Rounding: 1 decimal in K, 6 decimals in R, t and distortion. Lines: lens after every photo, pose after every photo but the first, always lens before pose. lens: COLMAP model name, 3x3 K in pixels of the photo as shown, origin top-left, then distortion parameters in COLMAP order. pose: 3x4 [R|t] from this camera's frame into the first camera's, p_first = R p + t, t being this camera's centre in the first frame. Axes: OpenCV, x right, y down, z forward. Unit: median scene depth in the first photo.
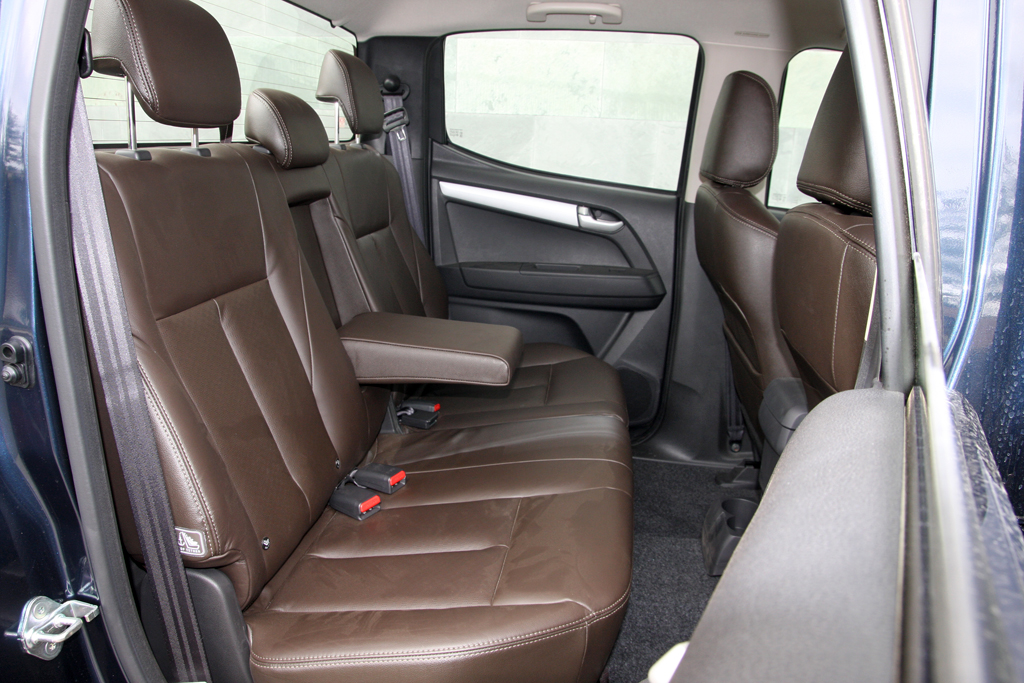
lens RADIAL K [[790.5, 0, 512.0], [0, 790.5, 341.5], [0, 0, 1]] dist [-0.151635, 0.114951]
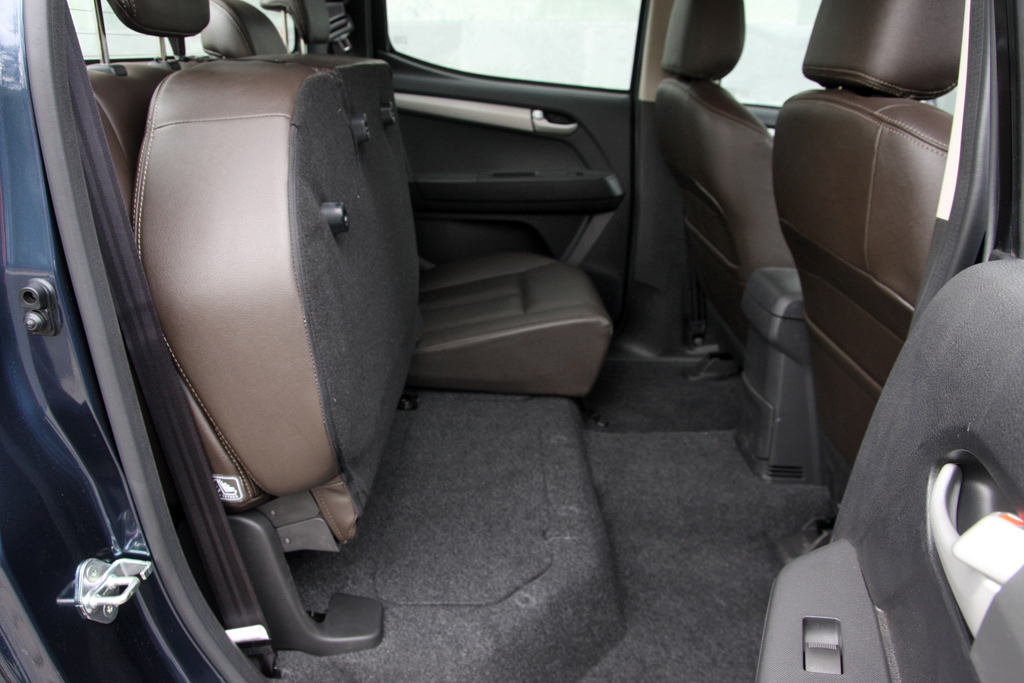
lens RADIAL K [[782.6, 0, 512.0], [0, 782.6, 341.5], [0, 0, 1]] dist [-0.139611, 0.110268]
pose [[0.990909, -0.084185, 0.104940, -0.094462], [0.072133, 0.990883, 0.113784, 0.002834], [-0.113562, -0.105180, 0.987948, 0.027435]]
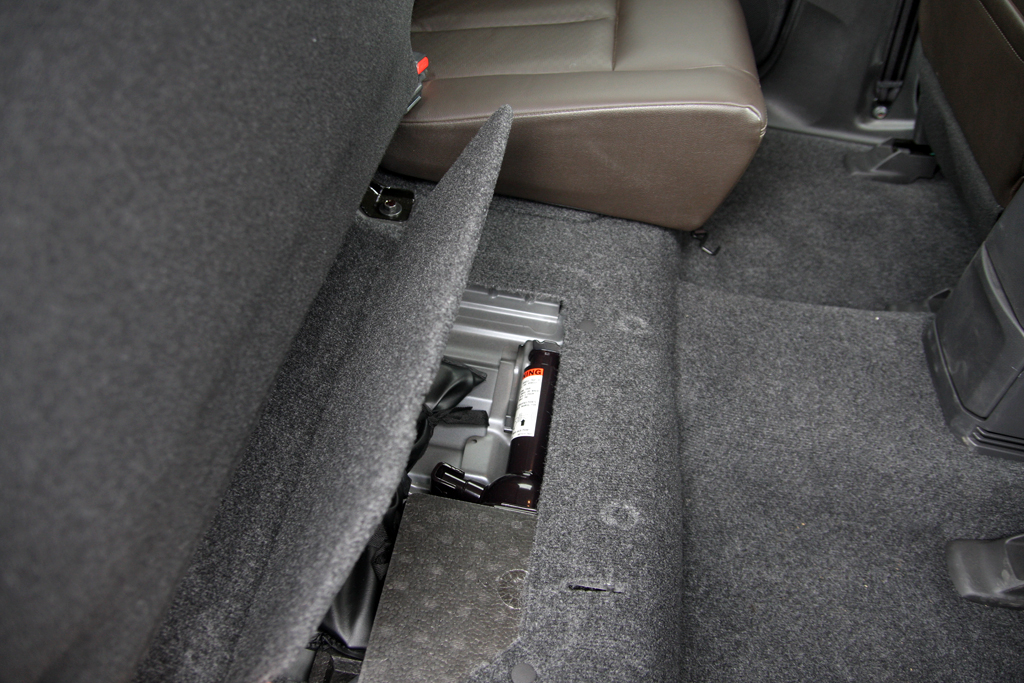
lens RADIAL K [[782.6, 0, 512.0], [0, 782.6, 341.5], [0, 0, 1]] dist [-0.139611, 0.110268]
pose [[0.999510, 0.028285, -0.013396, -0.020853], [-0.017025, 0.850544, 0.525628, -0.047163], [0.026262, -0.525142, 0.850609, 0.500861]]
